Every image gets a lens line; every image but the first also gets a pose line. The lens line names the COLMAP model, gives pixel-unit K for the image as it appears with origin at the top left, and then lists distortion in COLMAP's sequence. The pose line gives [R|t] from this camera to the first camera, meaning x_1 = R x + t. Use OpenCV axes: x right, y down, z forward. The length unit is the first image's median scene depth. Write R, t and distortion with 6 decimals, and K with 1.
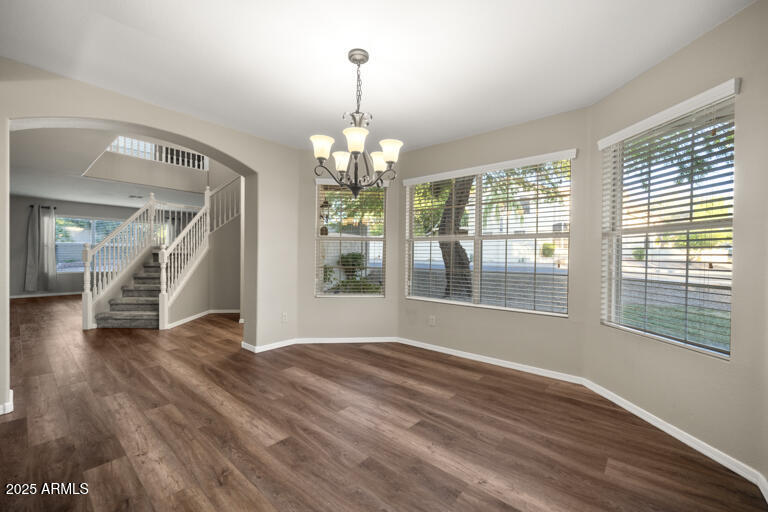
lens RADIAL K [[314.6, 0, 383.1], [0, 314.6, 258.4], [0, 0, 1]] dist [-0.001199, -0.000744]
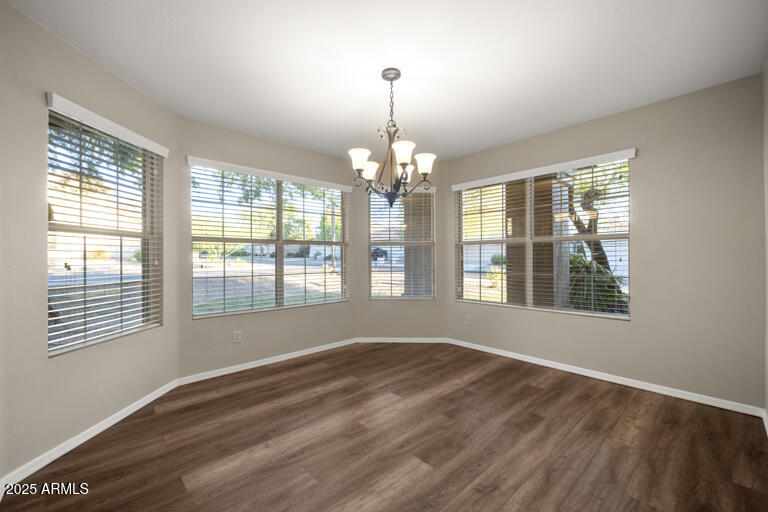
lens RADIAL K [[314.6, 0, 380.2], [0, 314.6, 256.3], [0, 0, 1]] dist [-0.001199, -0.000744]
pose [[0.124877, -0.007640, 0.992143, -0.972186], [0.020914, 0.999768, 0.005066, -0.026301], [-0.991952, 0.020117, 0.125008, 0.763835]]
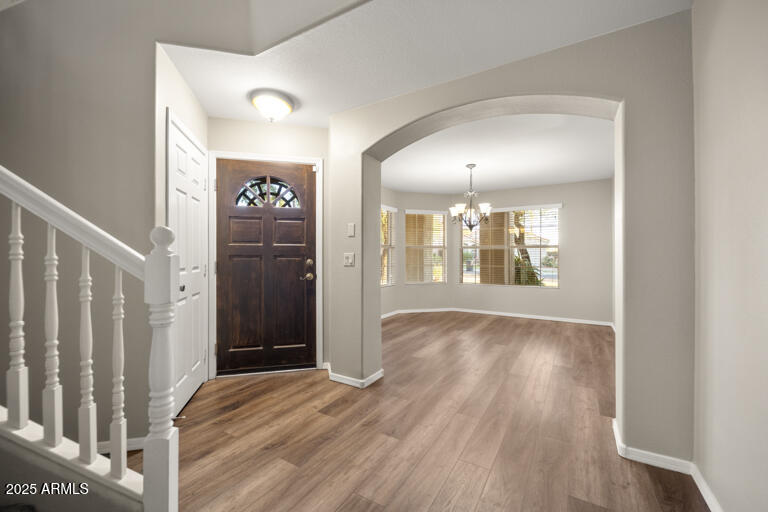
lens RADIAL K [[314.6, 0, 378.0], [0, 314.6, 252.8], [0, 0, 1]] dist [-0.001199, -0.000744]
pose [[-0.143821, 0.000040, 0.989604, -1.777357], [0.004308, 0.999991, 0.000586, -0.043979], [-0.989594, 0.004347, -0.143820, 1.619007]]
